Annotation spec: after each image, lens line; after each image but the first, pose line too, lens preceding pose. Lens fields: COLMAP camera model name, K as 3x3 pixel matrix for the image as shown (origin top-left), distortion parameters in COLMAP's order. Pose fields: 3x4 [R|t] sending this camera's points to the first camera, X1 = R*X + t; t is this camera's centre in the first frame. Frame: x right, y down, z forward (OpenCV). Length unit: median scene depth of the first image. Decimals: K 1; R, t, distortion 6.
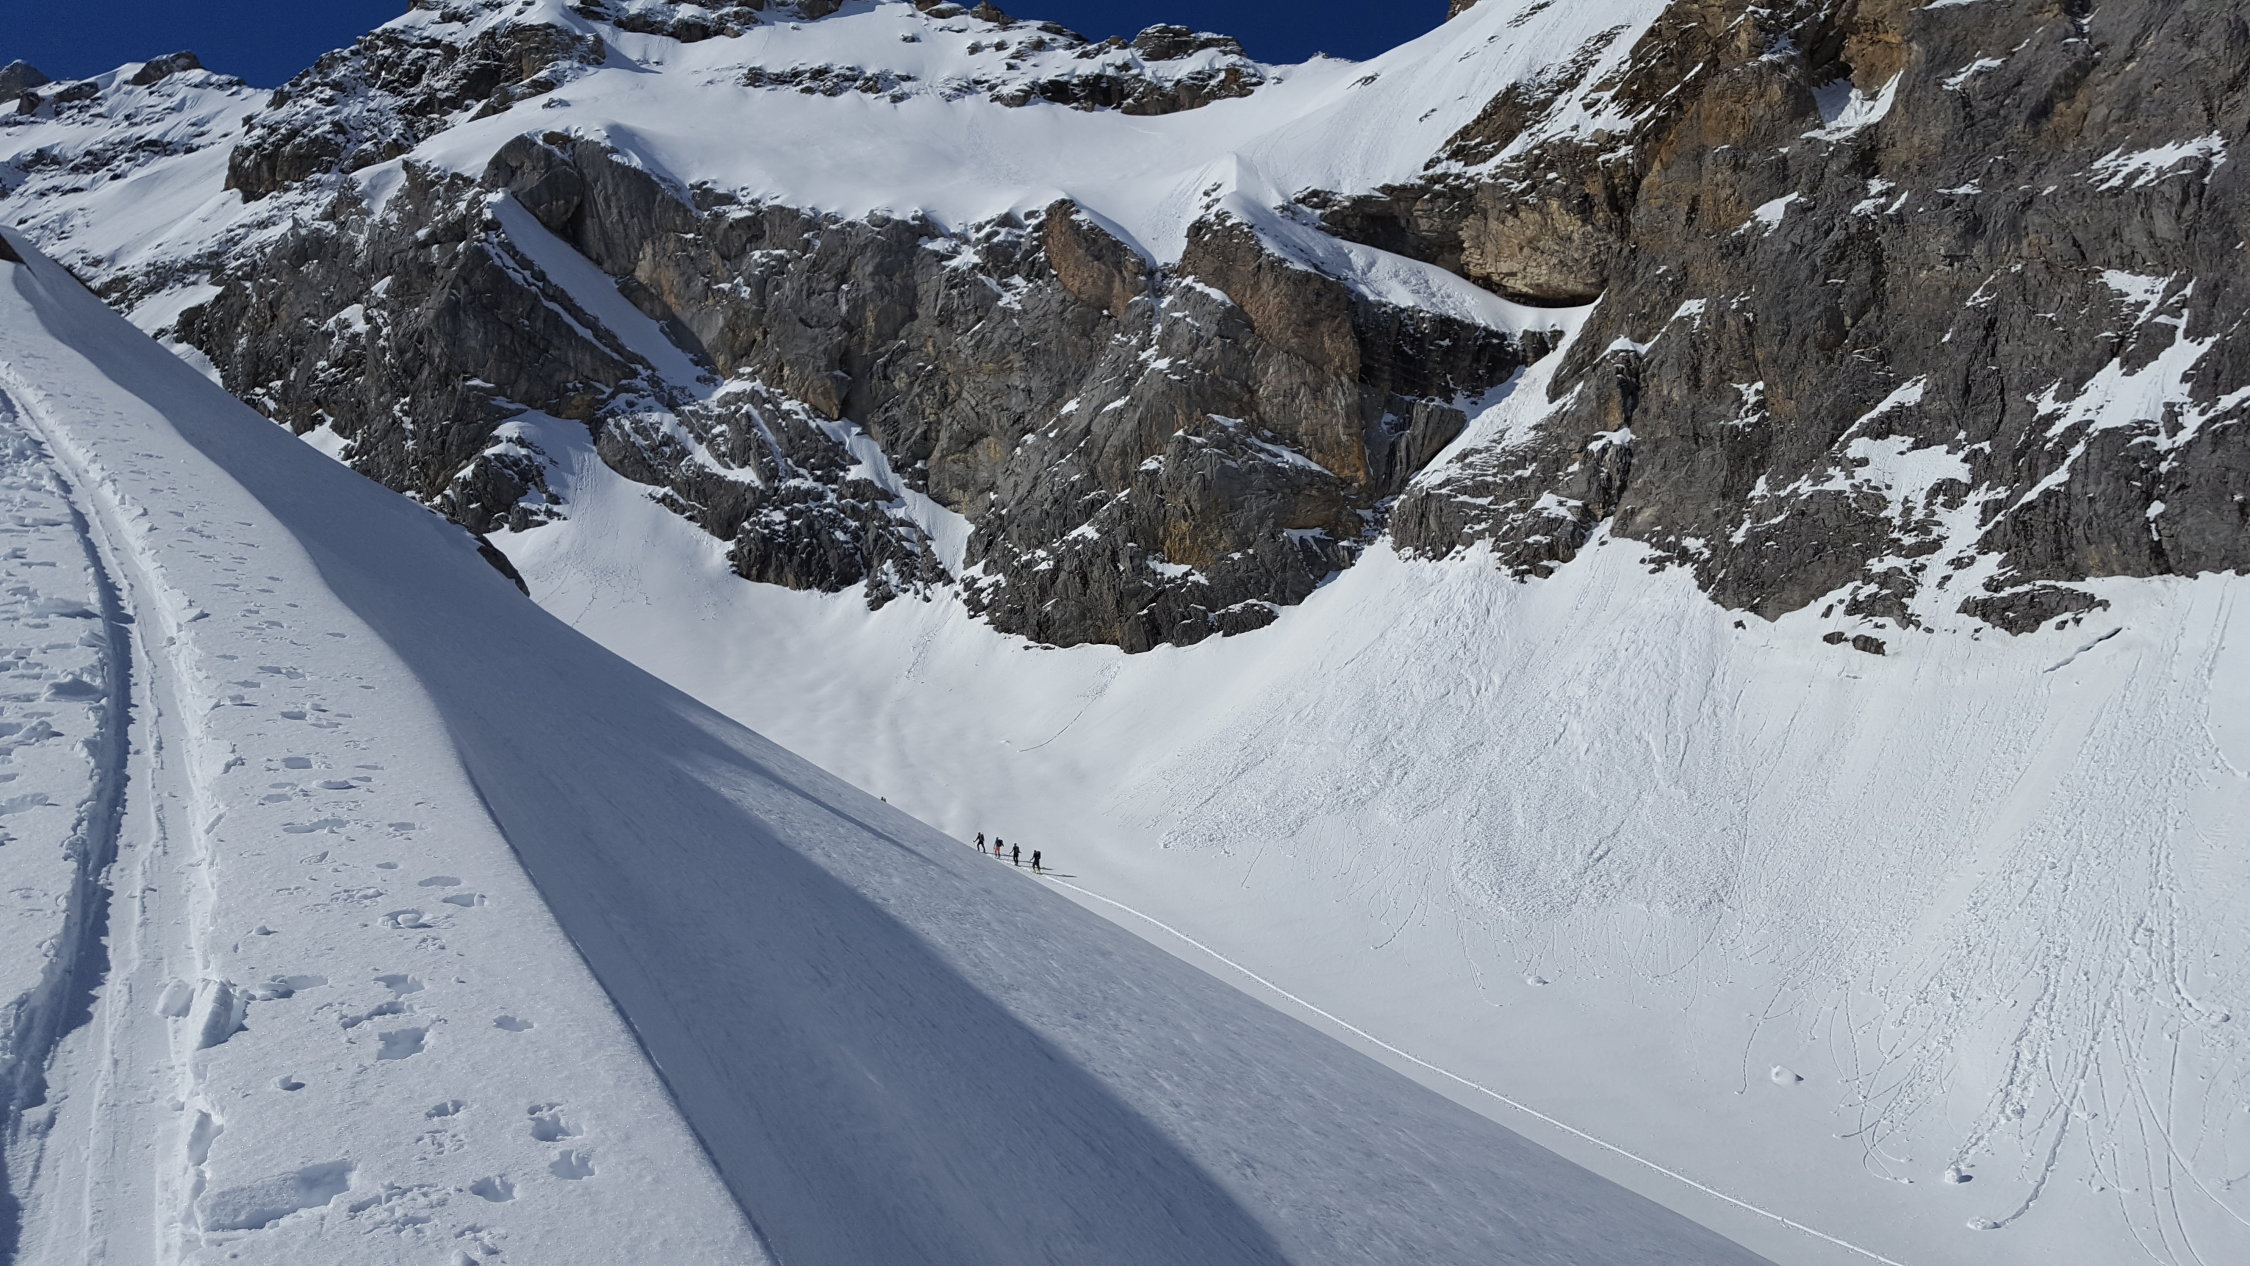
lens RADIAL K [[1849.9, 0, 1125.4], [0, 1849.9, 632.6], [0, 0, 1]] dist [0.005185, -0.000943]
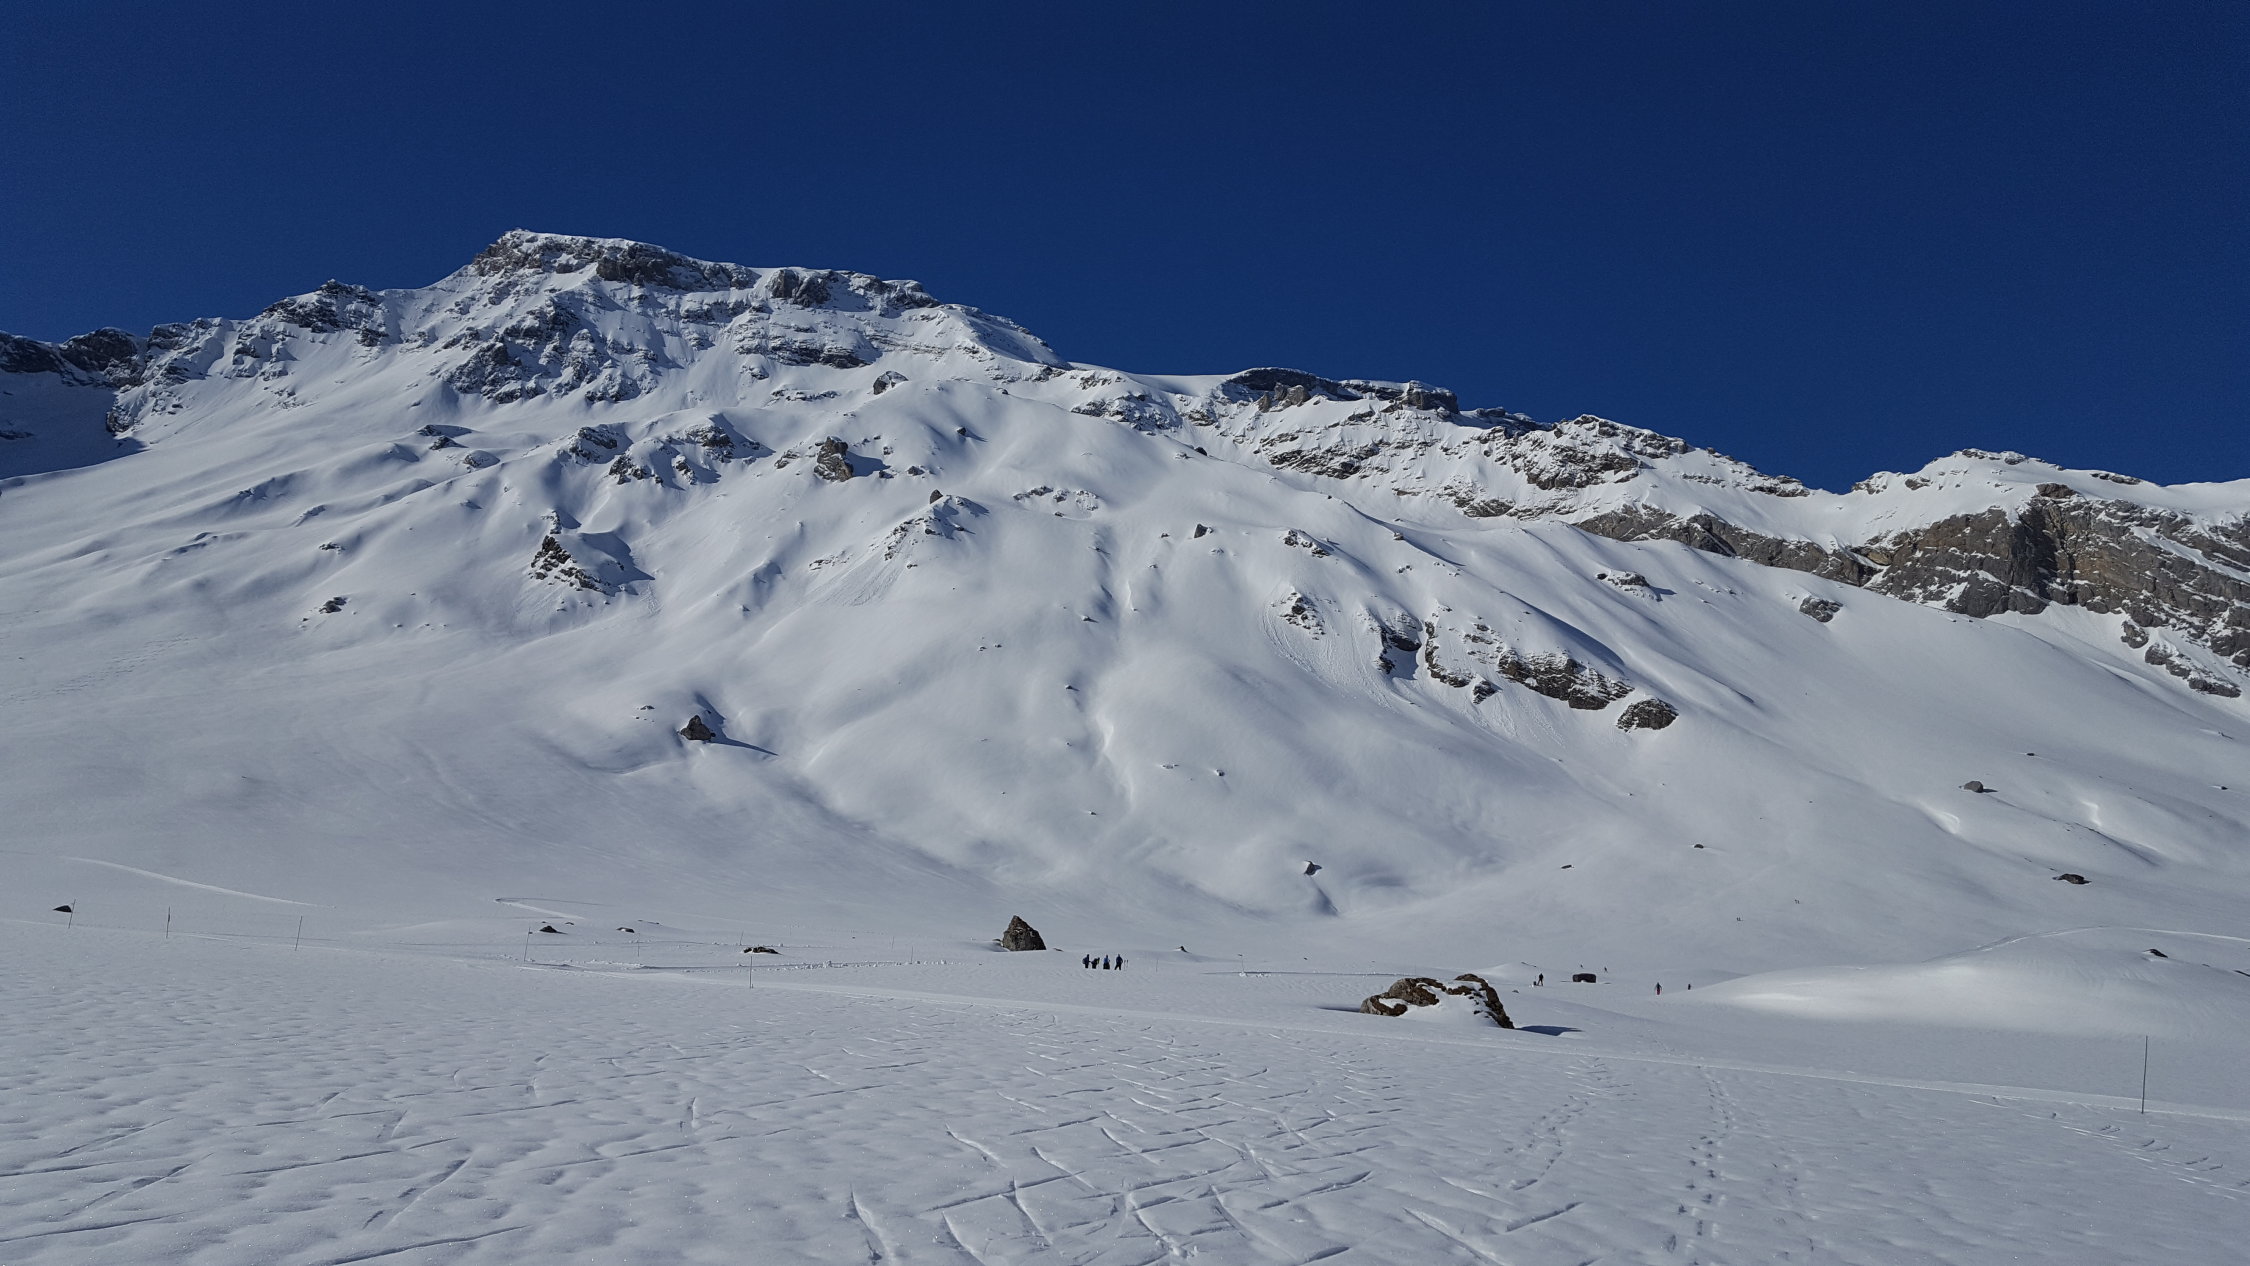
lens RADIAL K [[1849.9, 0, 1124.4], [0, 1849.9, 631.9], [0, 0, 1]] dist [0.005185, -0.000943]
pose [[0.997276, 0.043257, -0.059751, -2.661876], [-0.041931, 0.998849, 0.023271, 0.078992], [0.060689, -0.020702, 0.997942, -7.553693]]
